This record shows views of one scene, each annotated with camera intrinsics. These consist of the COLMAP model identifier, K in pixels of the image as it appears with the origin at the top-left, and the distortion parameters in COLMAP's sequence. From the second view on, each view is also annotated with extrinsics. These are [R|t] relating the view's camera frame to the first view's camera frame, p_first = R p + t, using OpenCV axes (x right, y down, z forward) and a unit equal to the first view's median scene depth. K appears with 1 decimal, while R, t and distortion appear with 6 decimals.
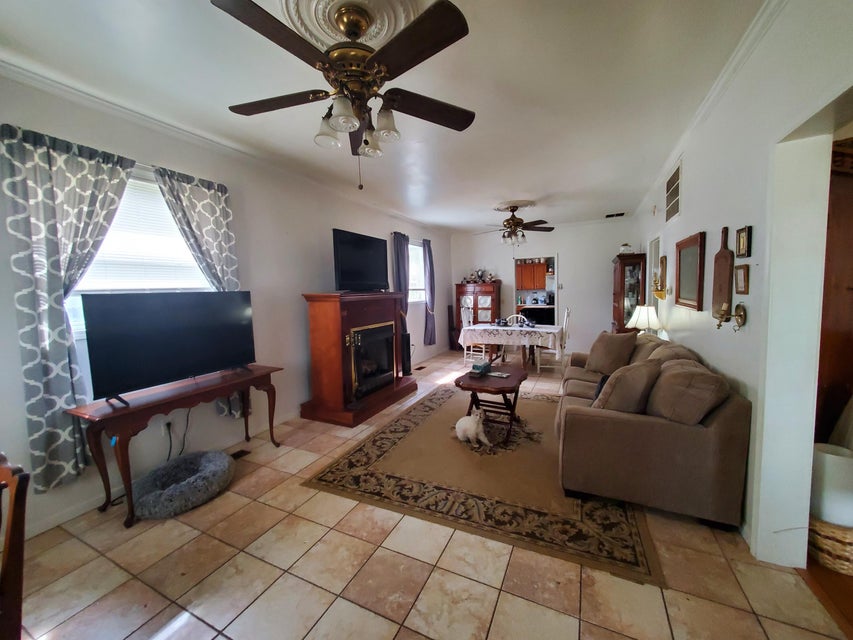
lens RADIAL K [[338.0, 0, 426.5], [0, 338.0, 320.0], [0, 0, 1]] dist [-0.000739, -0.001062]
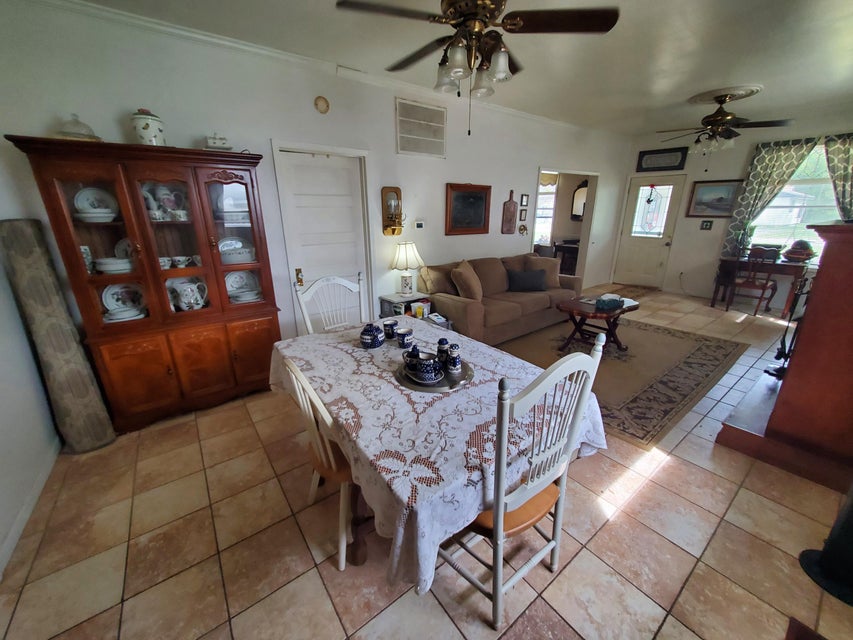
lens RADIAL K [[336.8, 0, 426.5], [0, 336.8, 320.0], [0, 0, 1]] dist [0.003202, -0.000194]
pose [[-0.886736, -0.109580, 0.449100, 0.238385], [0.071294, 0.927458, 0.367067, -0.267278], [-0.456745, 0.357510, -0.814599, 2.652144]]
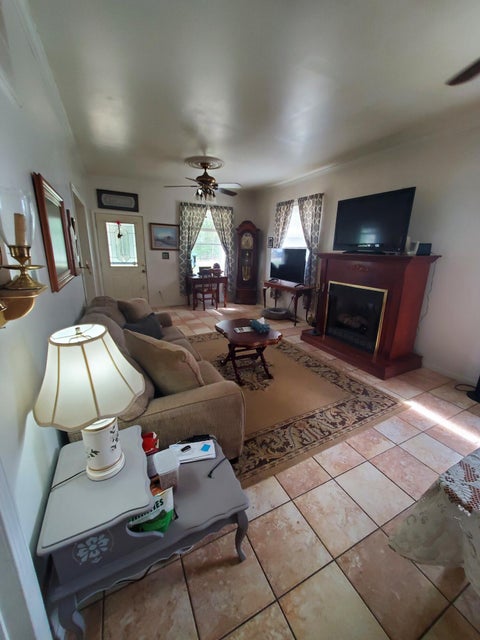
lens RADIAL K [[252.7, 0, 240.0], [0, 252.7, 320.0], [0, 0, 1]] dist [0.003202, -0.000194]
pose [[-0.616307, 0.234427, -0.751804, 1.067715], [-0.070055, 0.934559, 0.348843, -0.207682], [0.784384, 0.267662, -0.559553, 1.821843]]
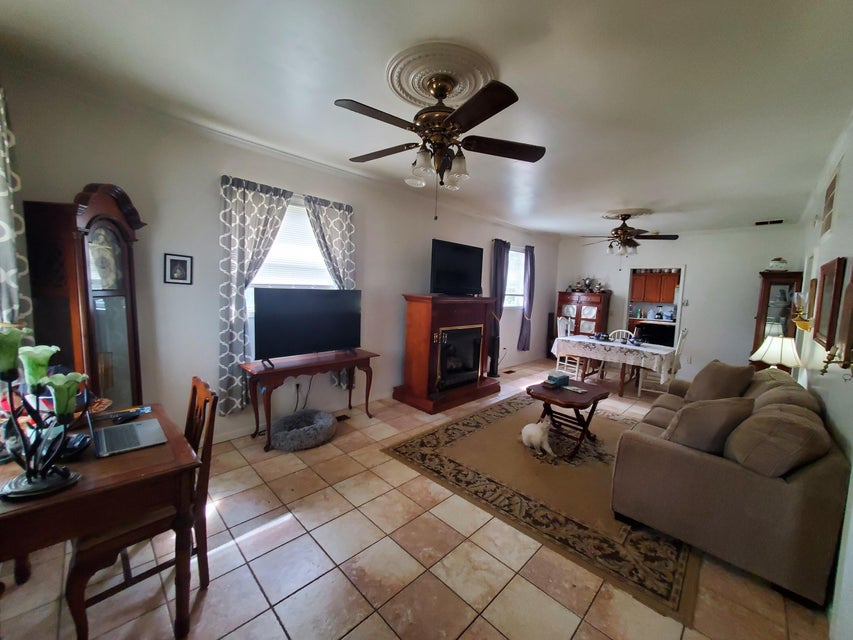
lens RADIAL K [[336.8, 0, 426.5], [0, 336.8, 320.0], [0, 0, 1]] dist [0.003202, -0.000194]
pose [[0.942157, 0.095611, -0.321245, 0.126340], [-0.093659, 0.995371, 0.021561, -0.028140], [0.321819, 0.009773, 0.946751, -0.109322]]
